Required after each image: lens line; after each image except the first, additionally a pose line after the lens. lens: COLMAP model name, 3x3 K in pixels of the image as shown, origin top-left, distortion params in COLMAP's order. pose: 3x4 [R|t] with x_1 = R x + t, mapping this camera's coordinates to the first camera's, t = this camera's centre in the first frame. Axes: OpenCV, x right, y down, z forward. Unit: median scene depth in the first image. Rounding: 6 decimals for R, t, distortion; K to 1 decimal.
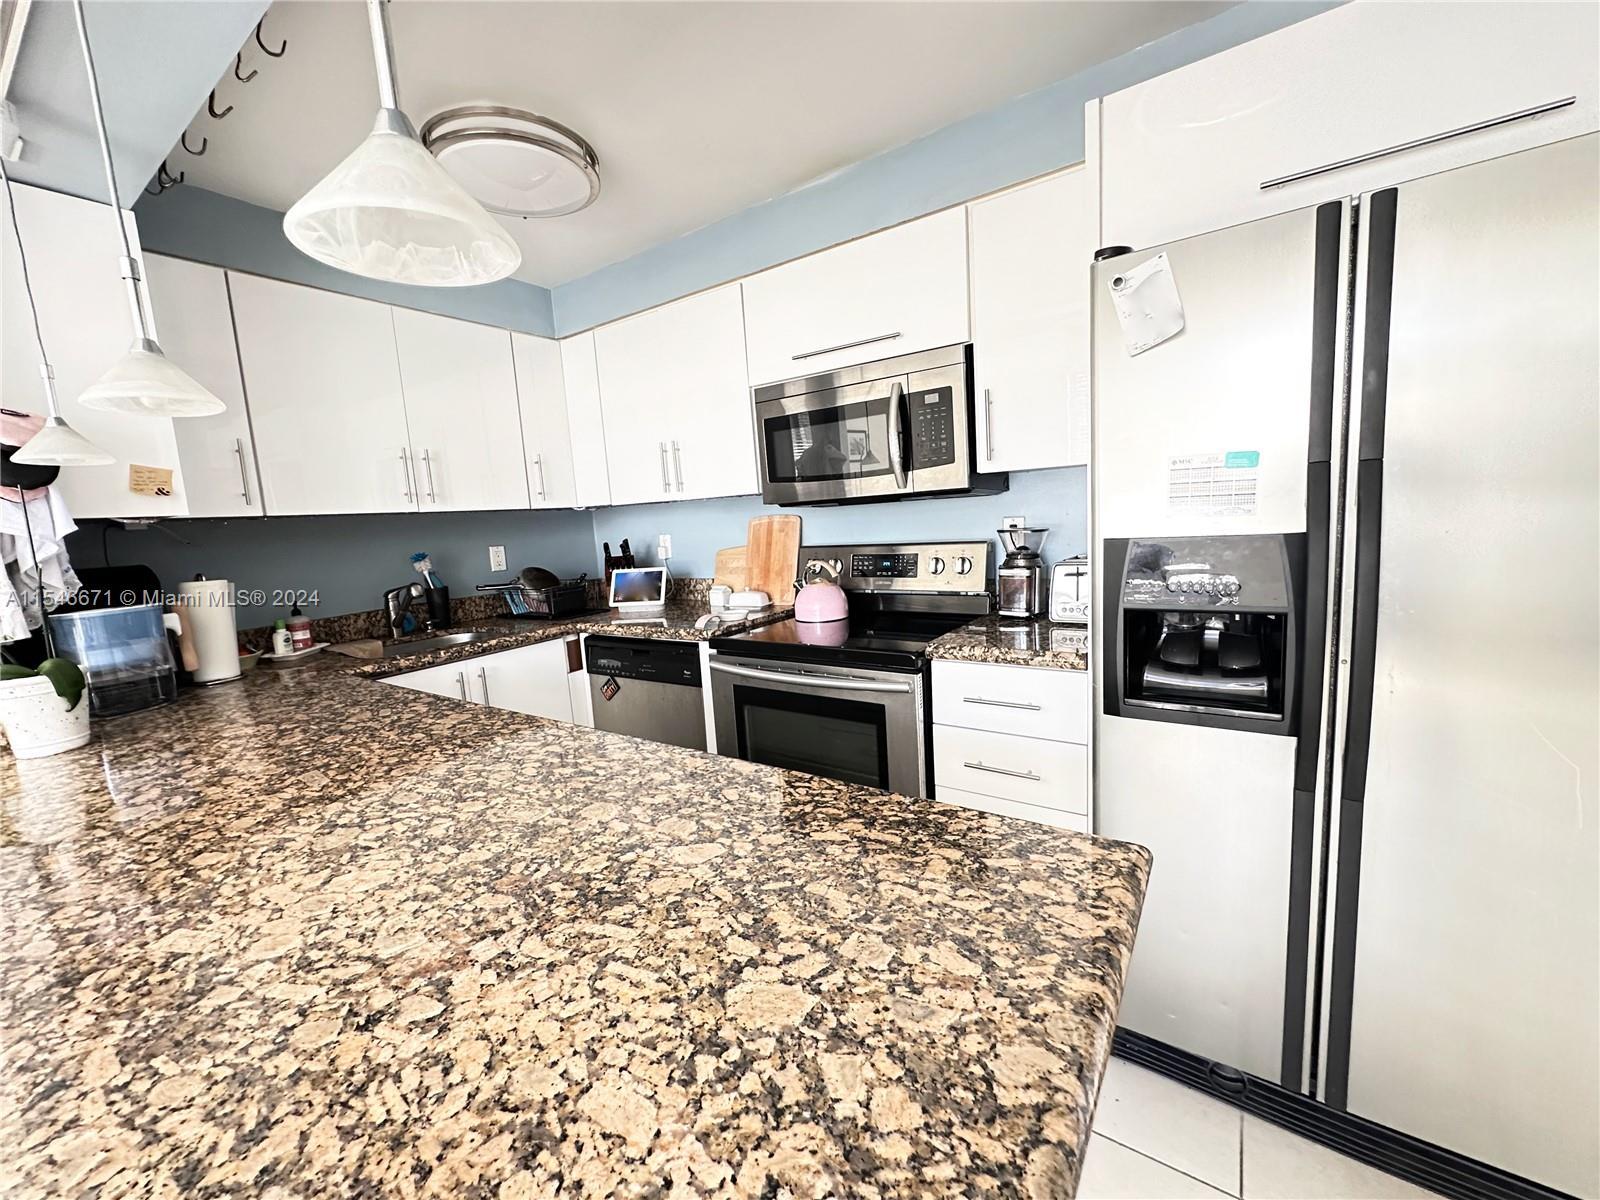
lens RADIAL K [[639.9, 0, 797.1], [0, 639.9, 603.9], [0, 0, 1]] dist [0.000541, 0.000144]
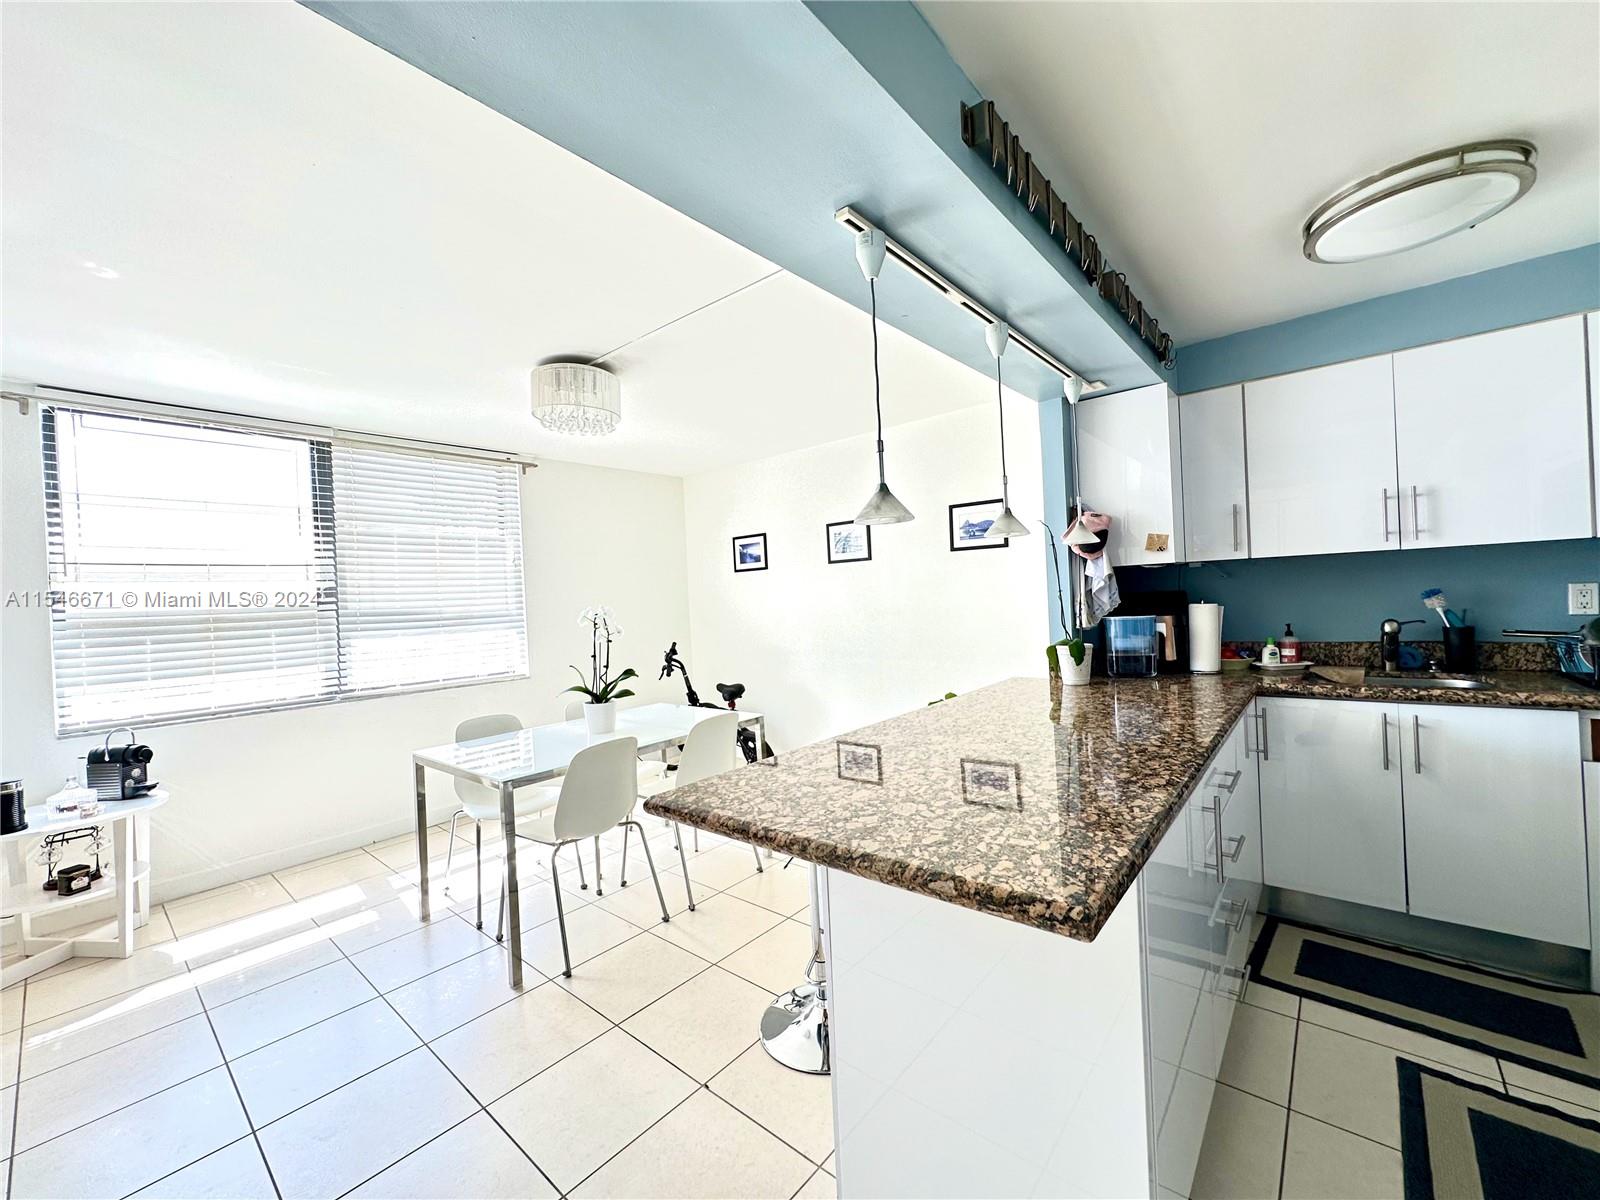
lens RADIAL K [[639.9, 0, 798.6], [0, 639.9, 597.6], [0, 0, 1]] dist [0.000541, 0.000144]
pose [[-0.098136, 0.068134, -0.992838, 0.807950], [-0.082916, 0.993625, 0.076383, -0.108528], [0.991713, 0.089818, -0.091861, 0.262302]]
